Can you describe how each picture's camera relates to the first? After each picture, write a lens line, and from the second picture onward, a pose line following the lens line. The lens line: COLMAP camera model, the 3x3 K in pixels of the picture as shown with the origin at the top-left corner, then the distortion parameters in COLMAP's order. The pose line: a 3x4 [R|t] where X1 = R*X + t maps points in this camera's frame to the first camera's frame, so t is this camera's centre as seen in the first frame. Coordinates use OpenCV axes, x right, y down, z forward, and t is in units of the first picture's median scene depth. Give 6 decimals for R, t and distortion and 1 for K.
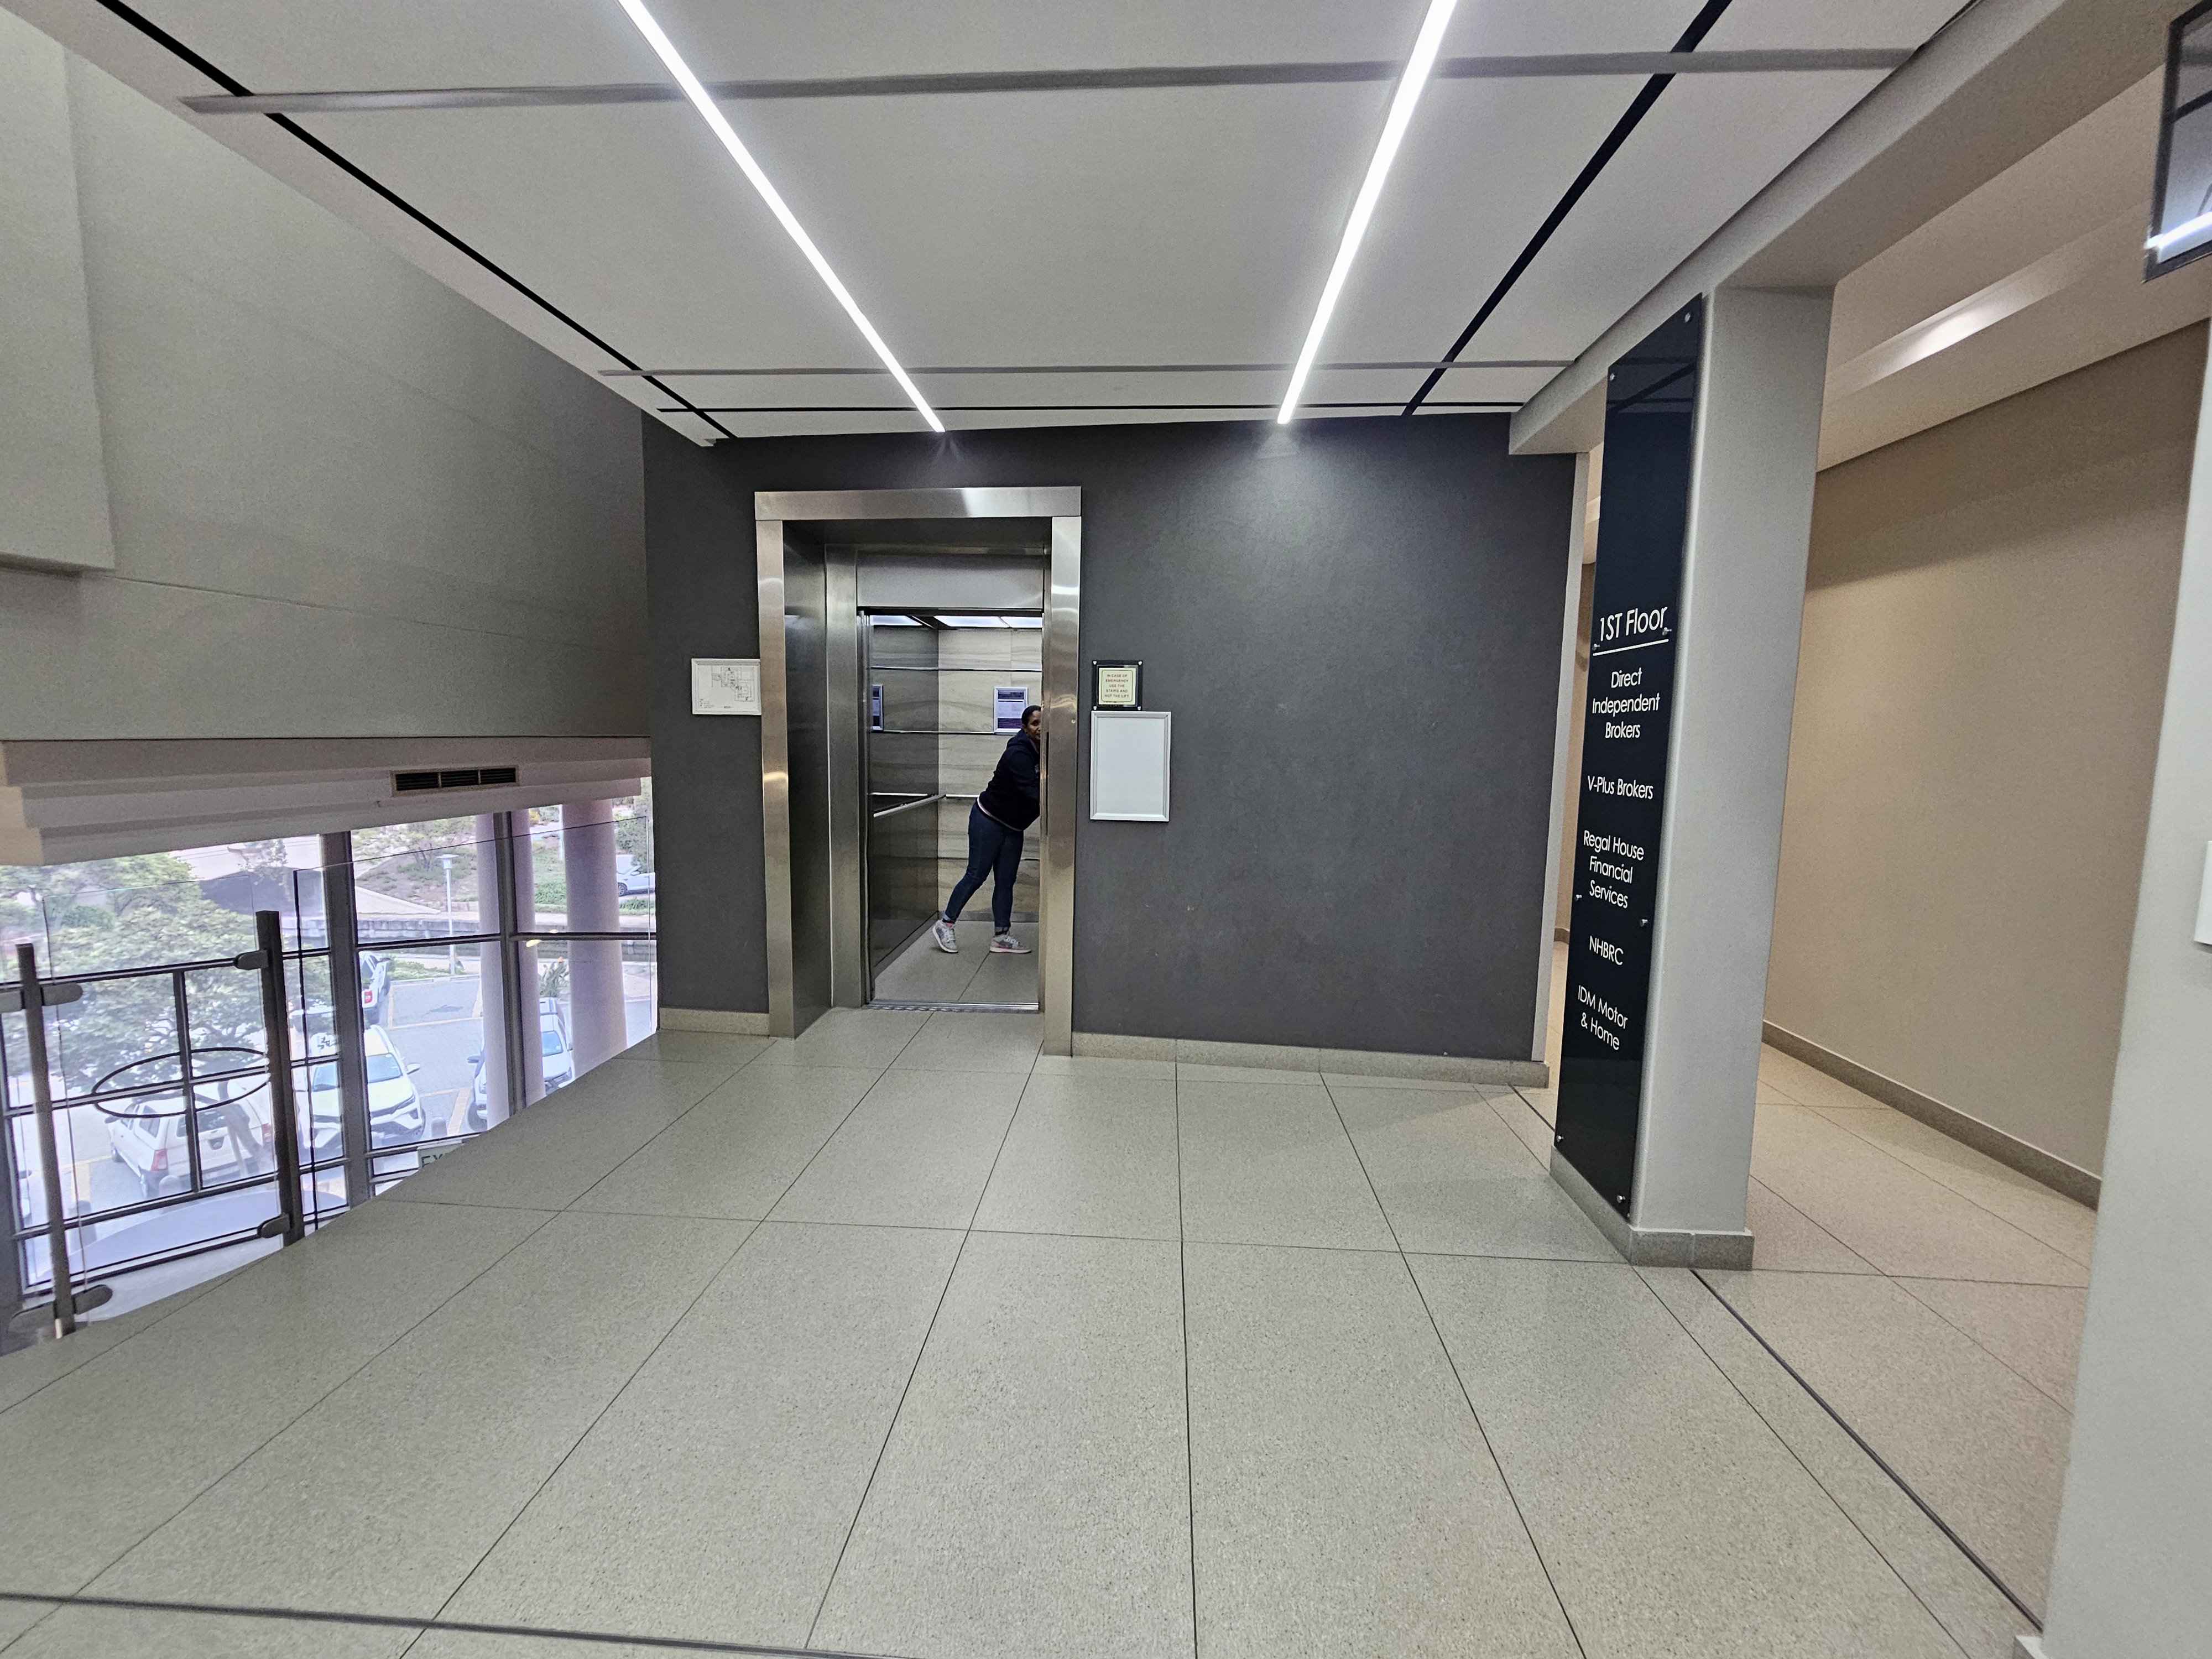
lens RADIAL K [[913.6, 0, 1094.2], [0, 913.6, 832.0], [0, 0, 1]] dist [-0.004568, 0.002497]
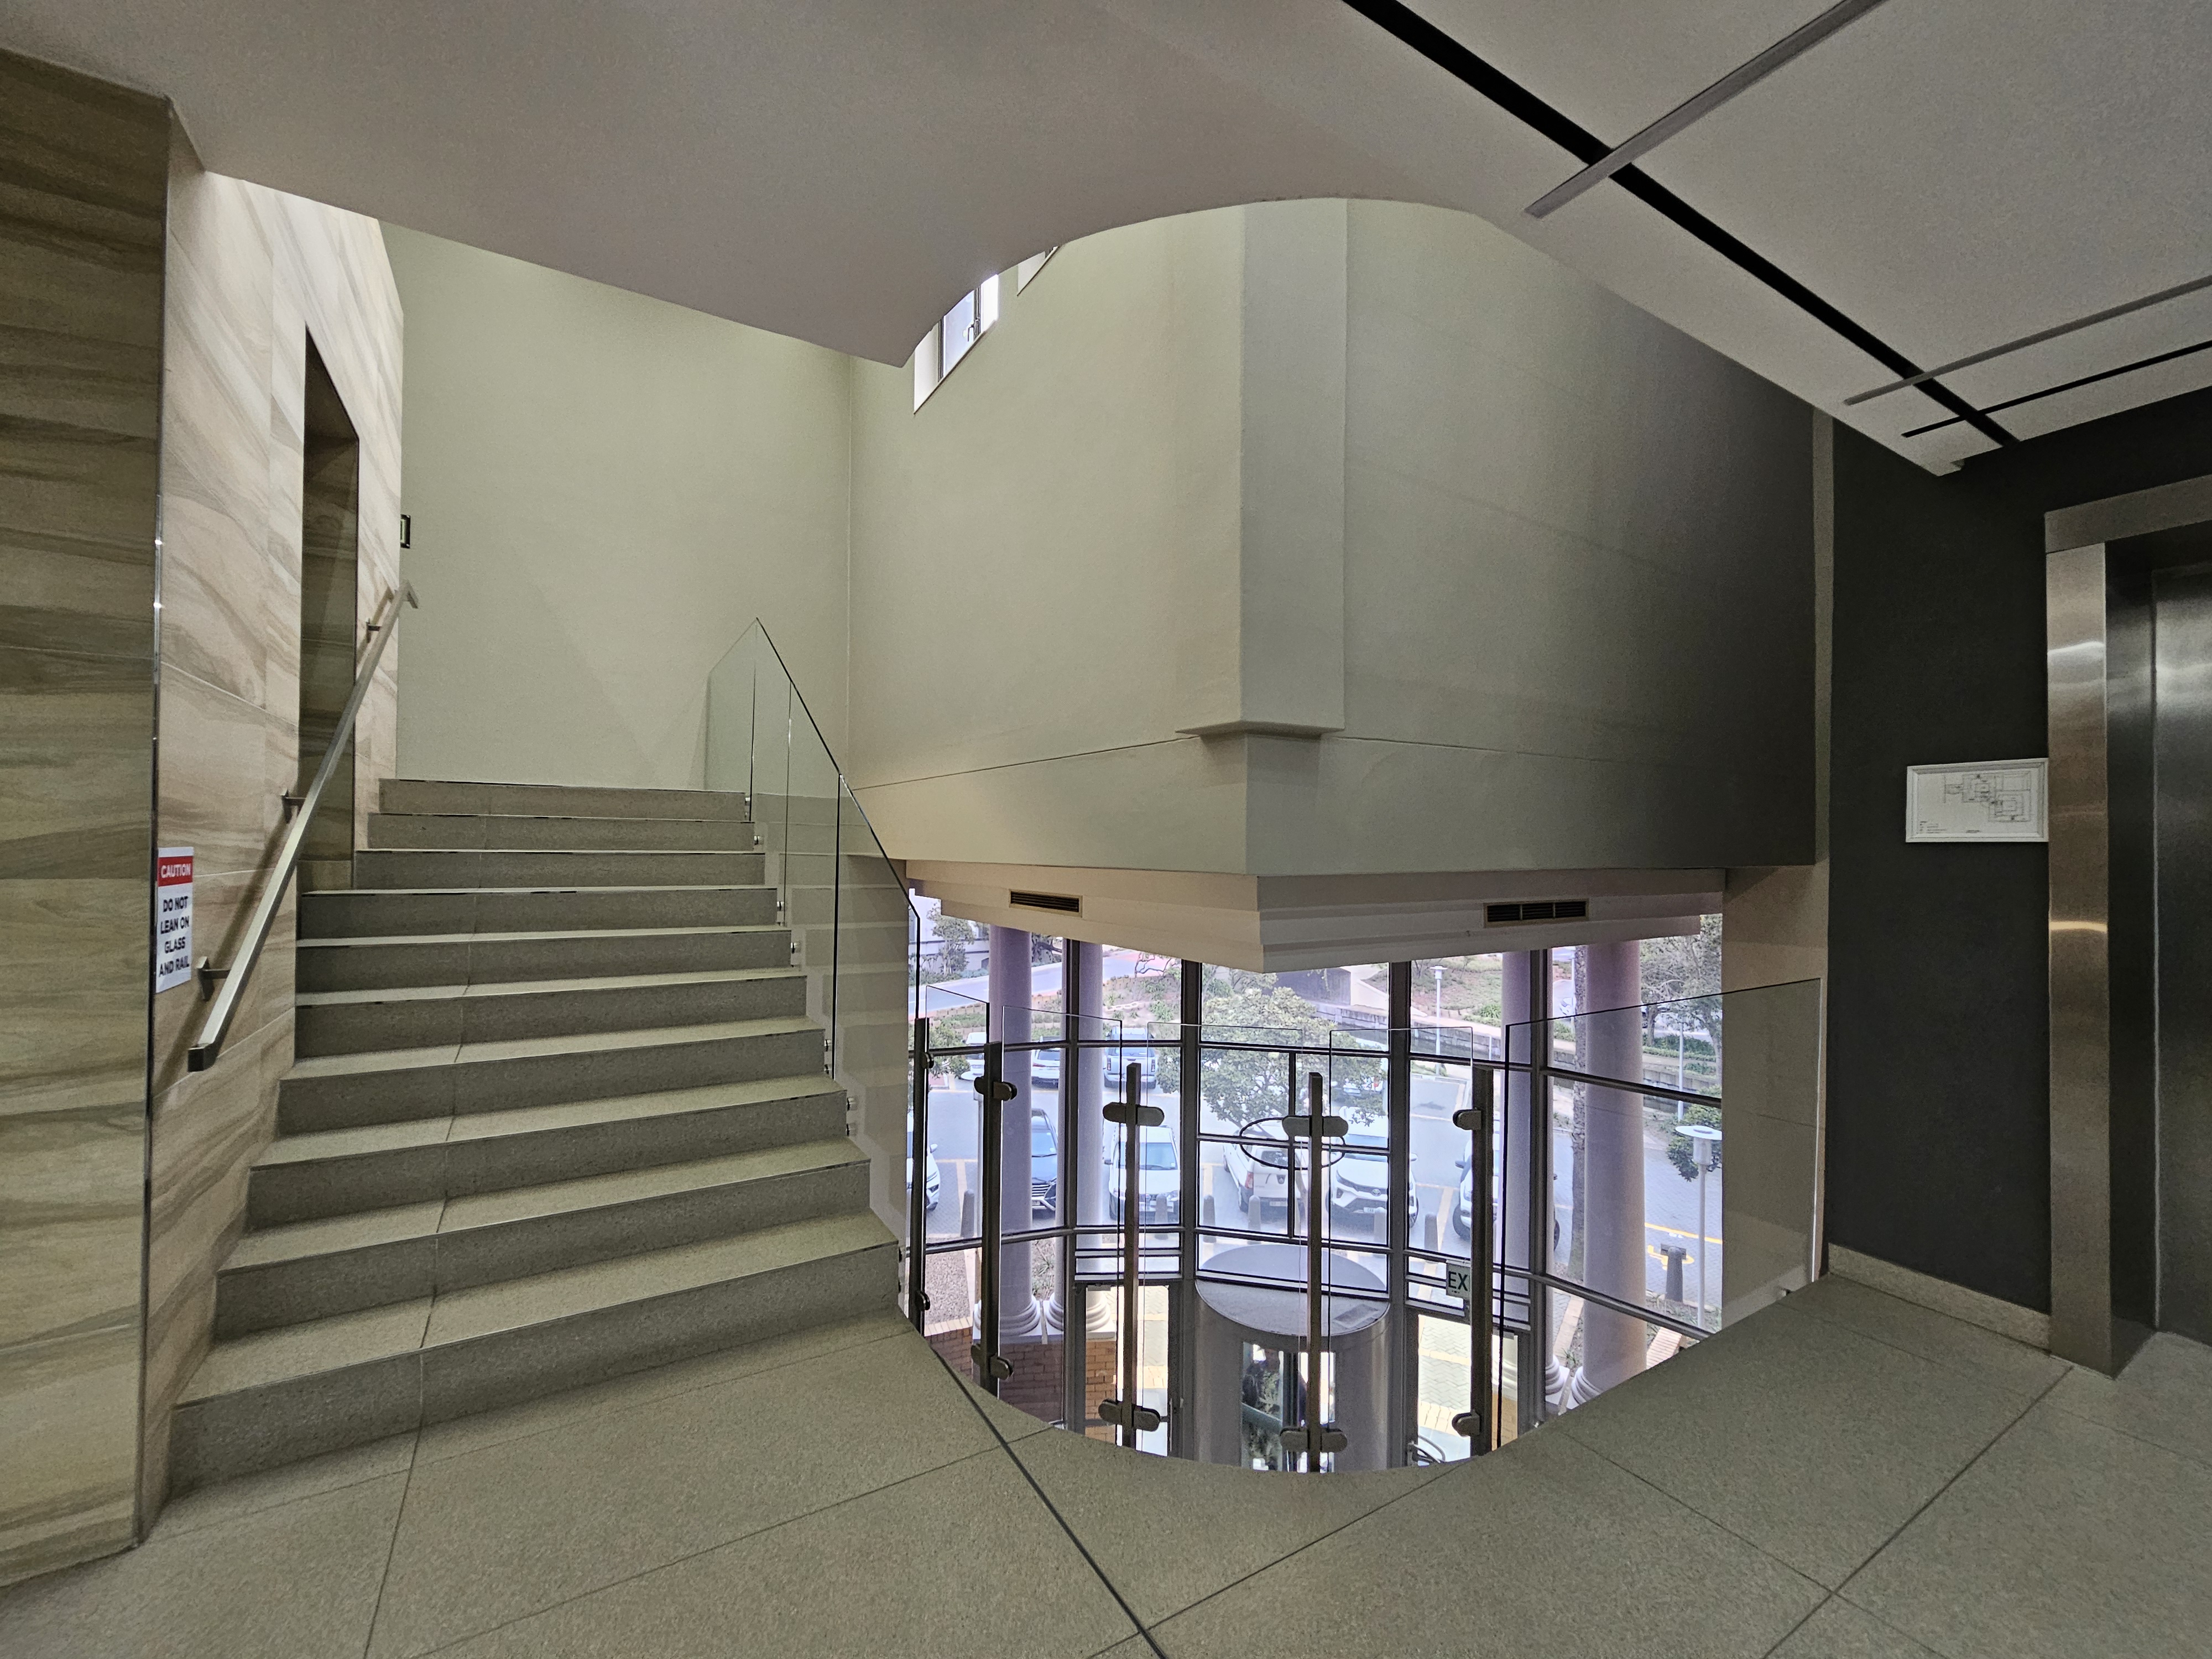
lens RADIAL K [[913.6, 0, 1118.4], [0, 913.6, 835.3], [0, 0, 1]] dist [-0.004568, 0.002497]
pose [[0.583157, -0.024895, -0.811978, -0.211180], [-0.083691, 0.992371, -0.090532, -0.017569], [0.808037, 0.120749, 0.576624, 0.082577]]
